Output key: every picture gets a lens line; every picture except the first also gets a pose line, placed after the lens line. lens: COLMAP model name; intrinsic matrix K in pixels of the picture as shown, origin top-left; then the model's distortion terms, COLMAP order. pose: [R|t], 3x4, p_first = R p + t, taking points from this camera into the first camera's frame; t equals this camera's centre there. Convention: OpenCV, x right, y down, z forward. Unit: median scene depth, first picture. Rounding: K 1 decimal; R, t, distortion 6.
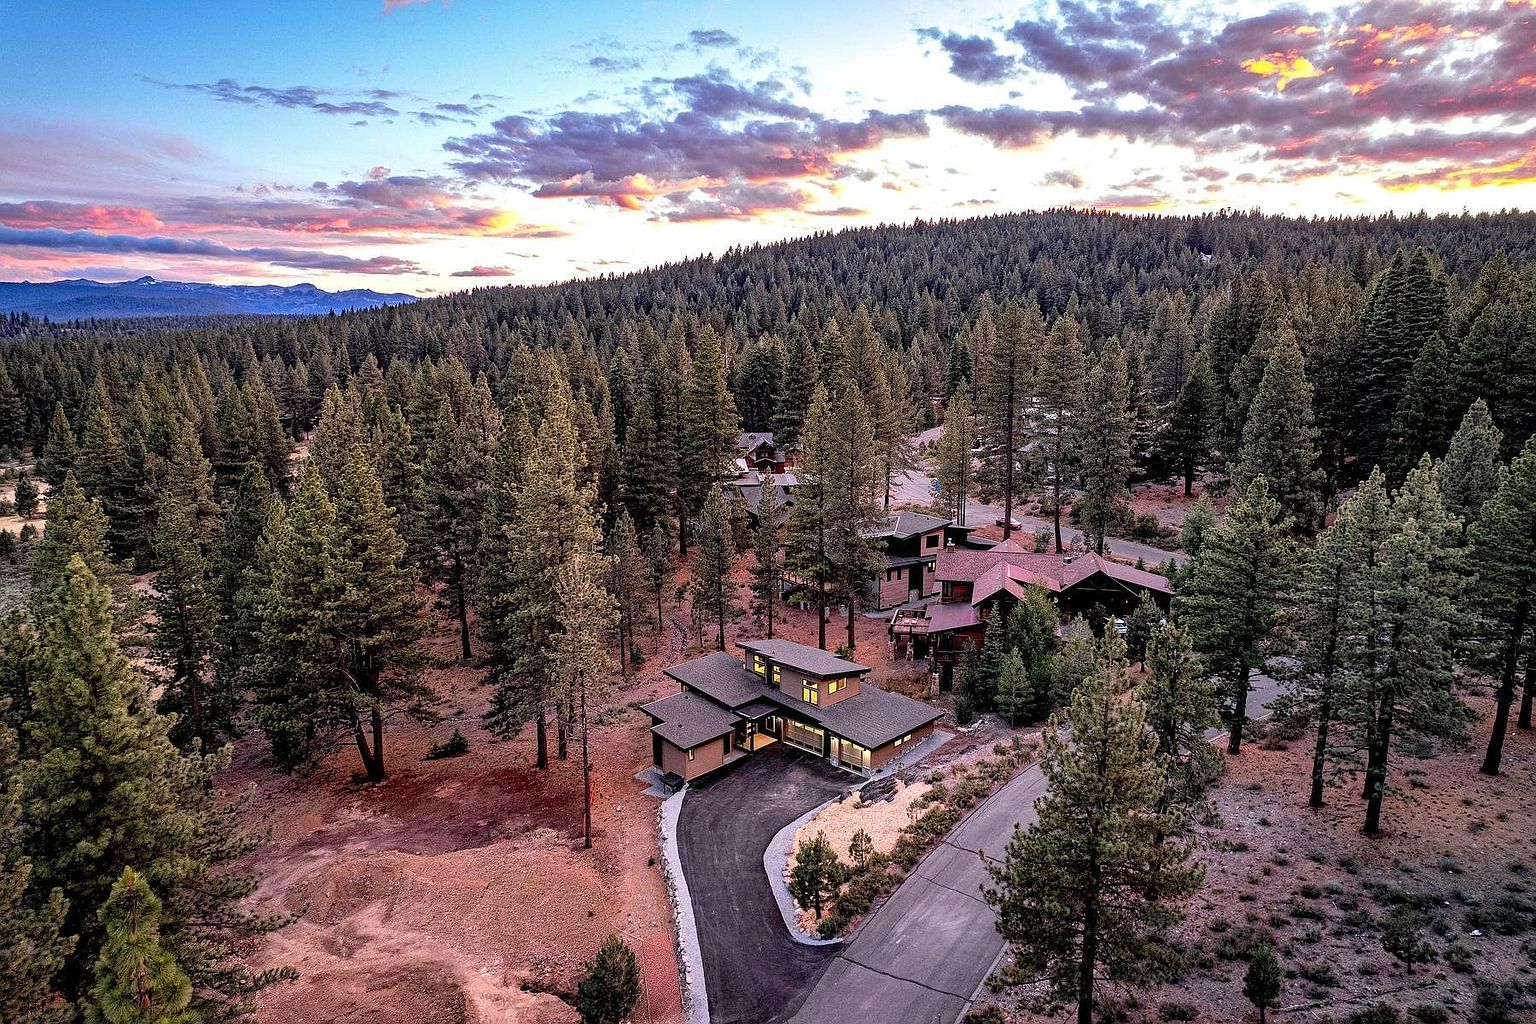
lens RADIAL K [[1013.1, 0, 764.3], [0, 1013.1, 526.3], [0, 0, 1]] dist [0.018259, 0.000434]
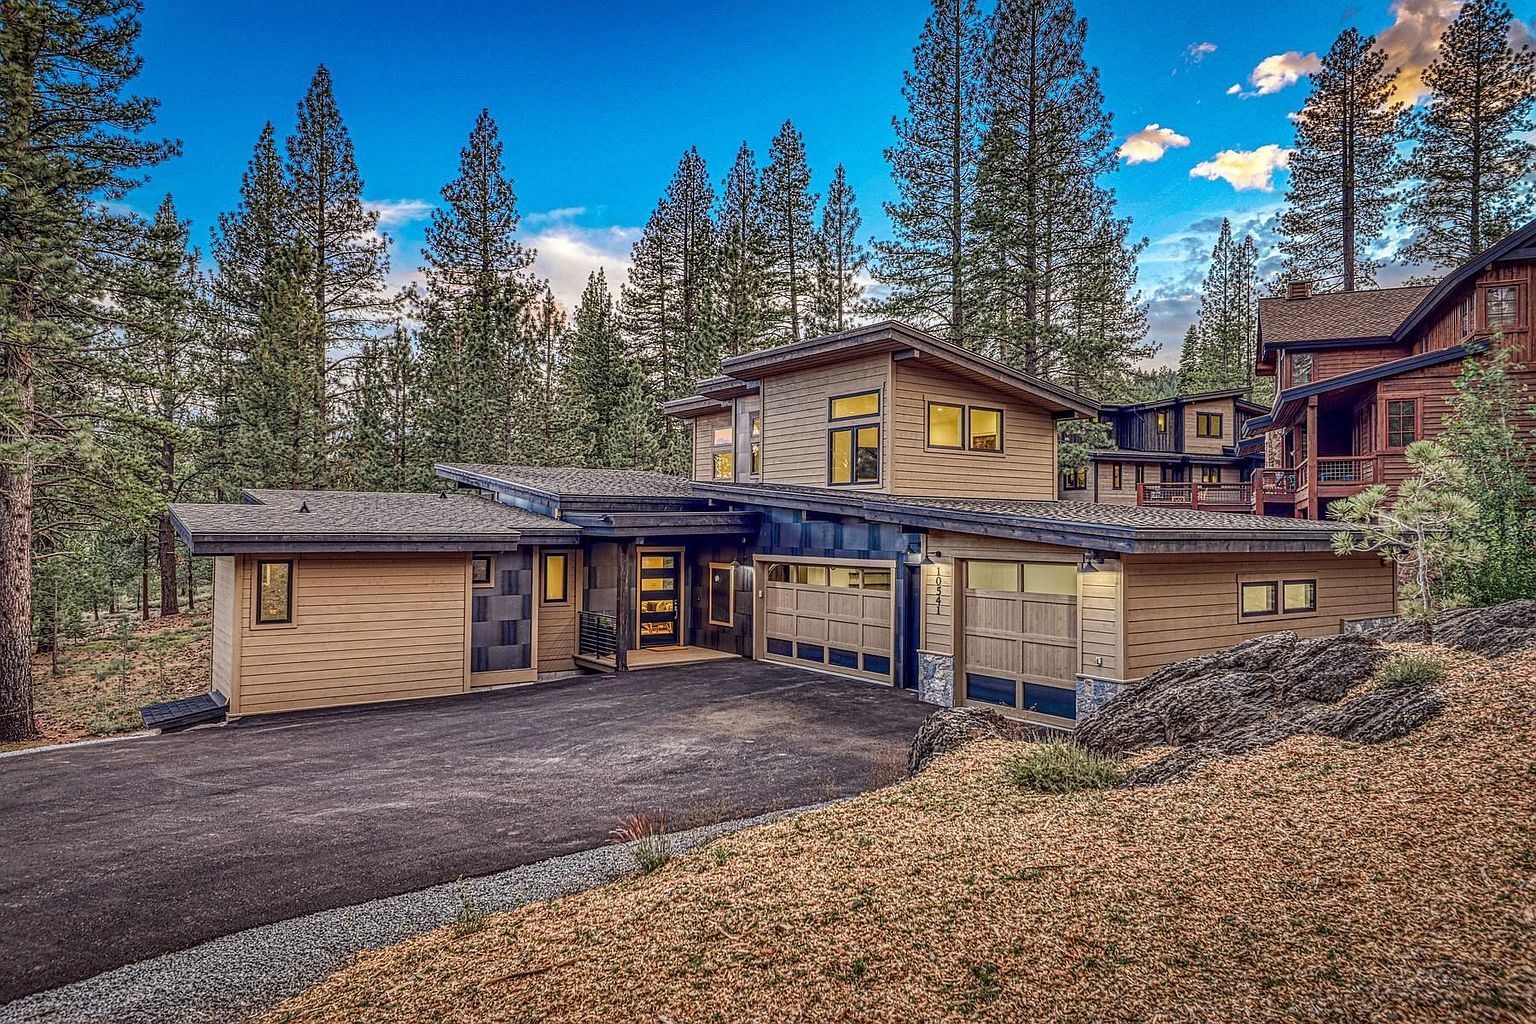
lens RADIAL K [[997.2, 0, 768.0], [0, 997.2, 512.0], [0, 0, 1]] dist [0.006785, 0.021795]
pose [[0.983256, 0.004206, -0.182179, 0.070981], [-0.038893, 0.981542, -0.187251, 0.232430], [0.178028, 0.191201, 0.965271, 0.774910]]
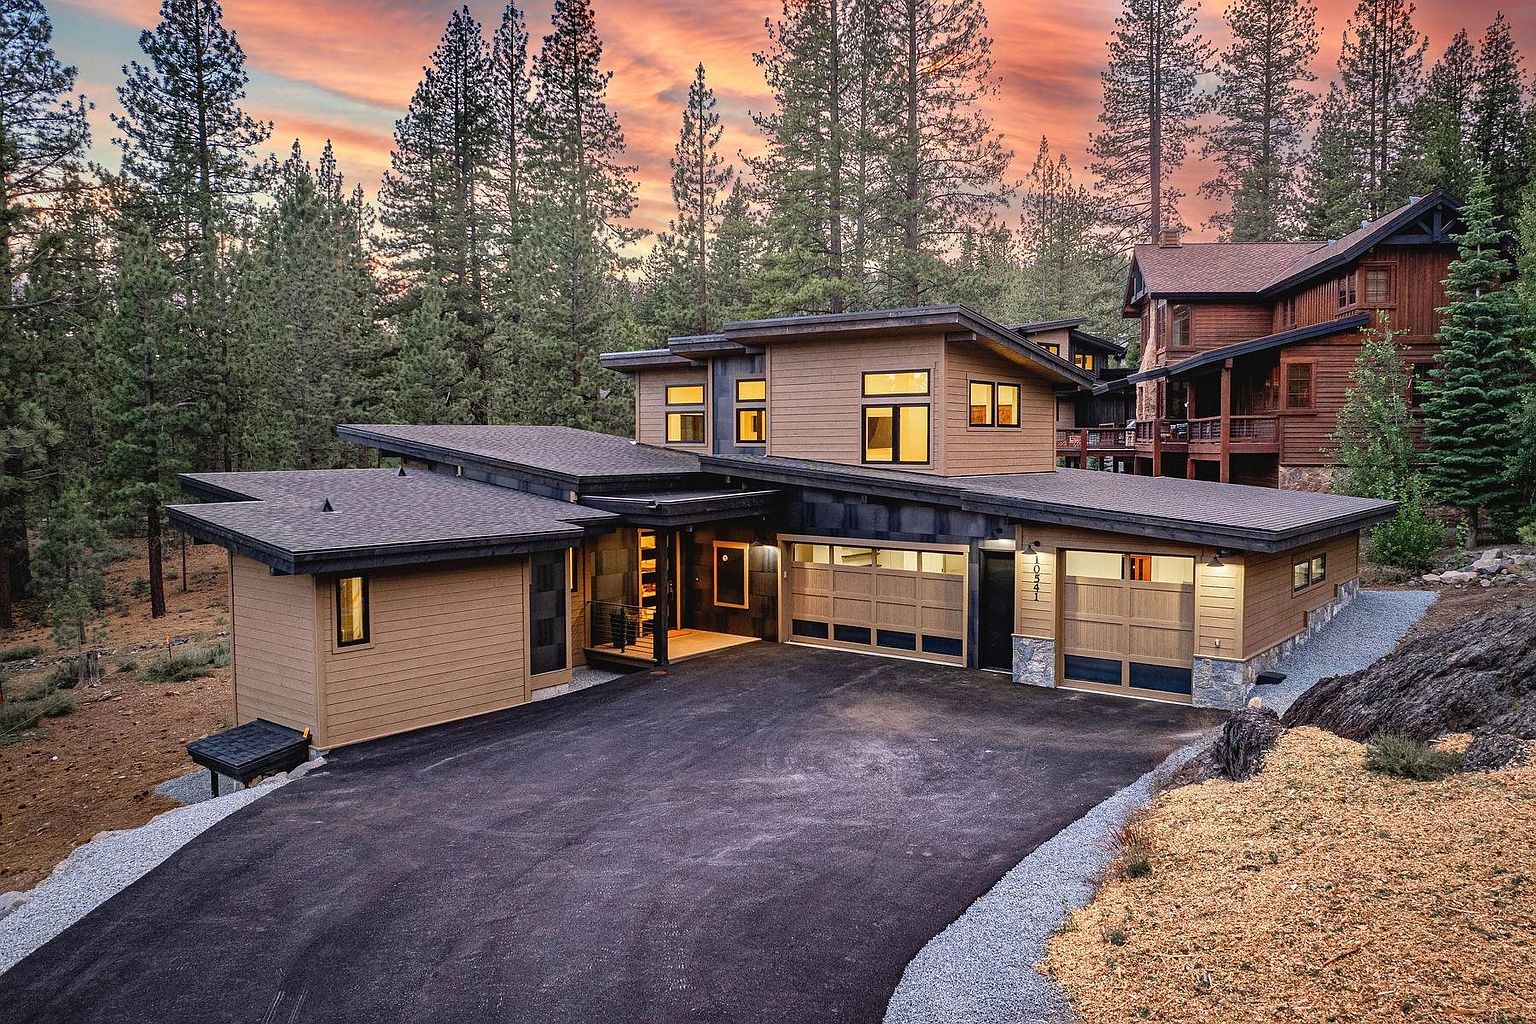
lens RADIAL K [[1152.9, 0, 803.9], [0, 1152.9, 517.0], [0, 0, 1]] dist [-0.068807, 0.053426]
pose [[0.994873, -0.010129, 0.100624, -0.005118], [0.021227, 0.993722, -0.109848, 0.221797], [-0.098879, 0.111421, 0.988842, 0.741465]]
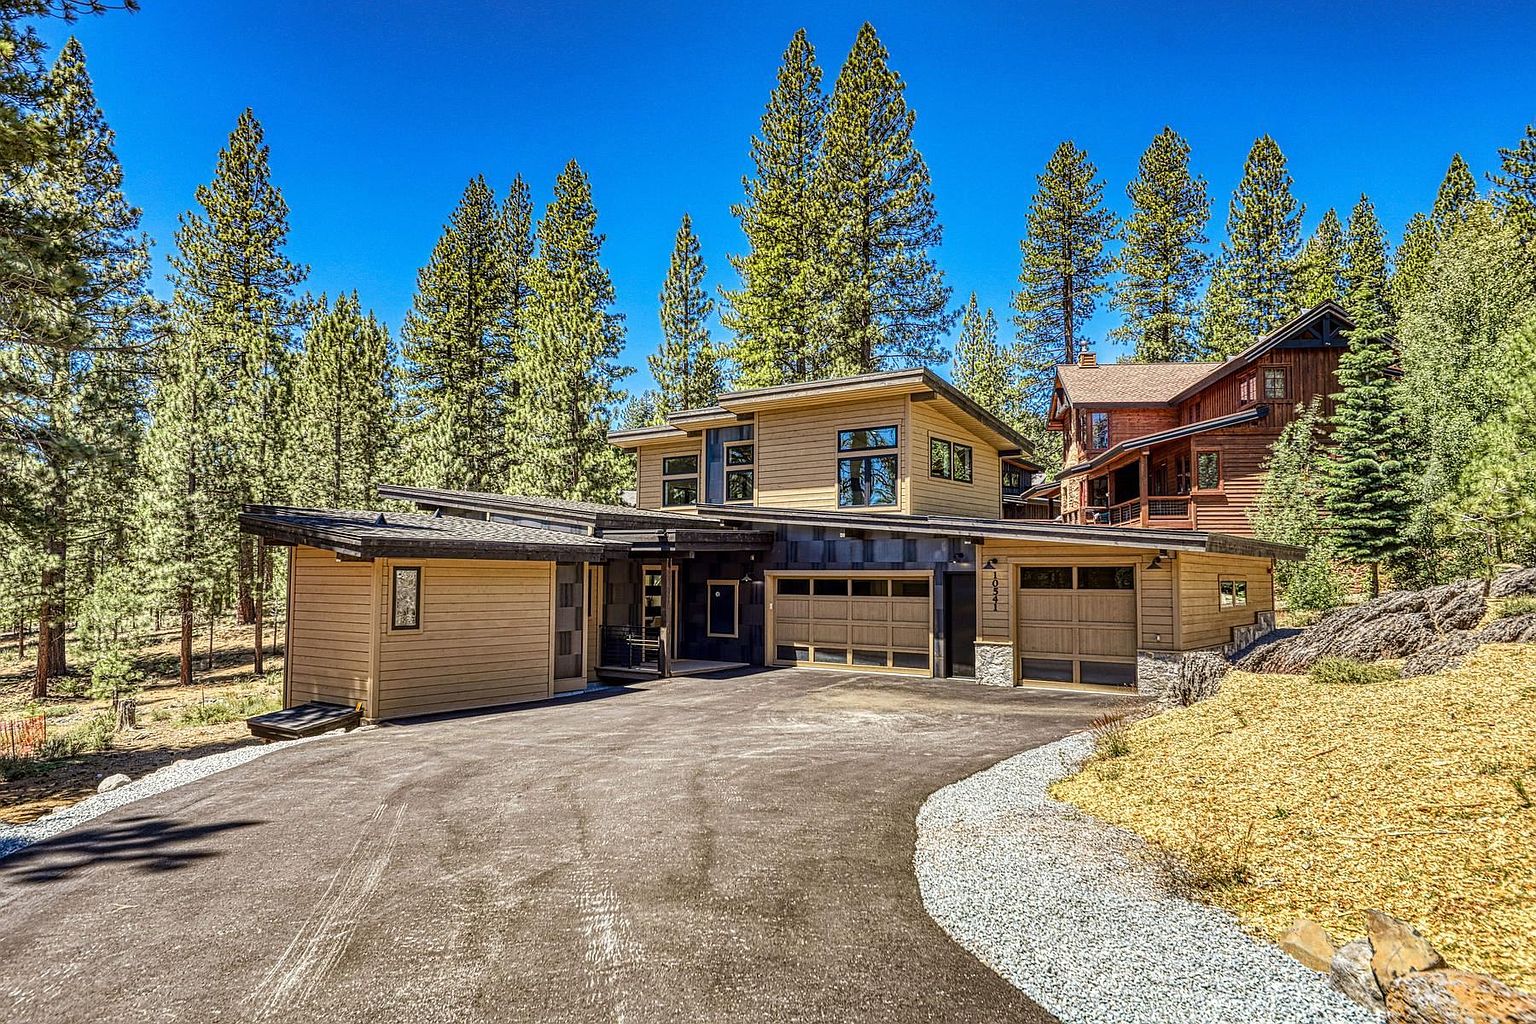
lens RADIAL K [[1013.1, 0, 764.3], [0, 1013.1, 526.3], [0, 0, 1]] dist [0.018259, 0.000434]
pose [[0.994142, 0.008575, 0.107742, -0.014775], [0.015566, 0.975096, -0.221236, 0.247475], [-0.106956, 0.221617, 0.969250, 0.740771]]
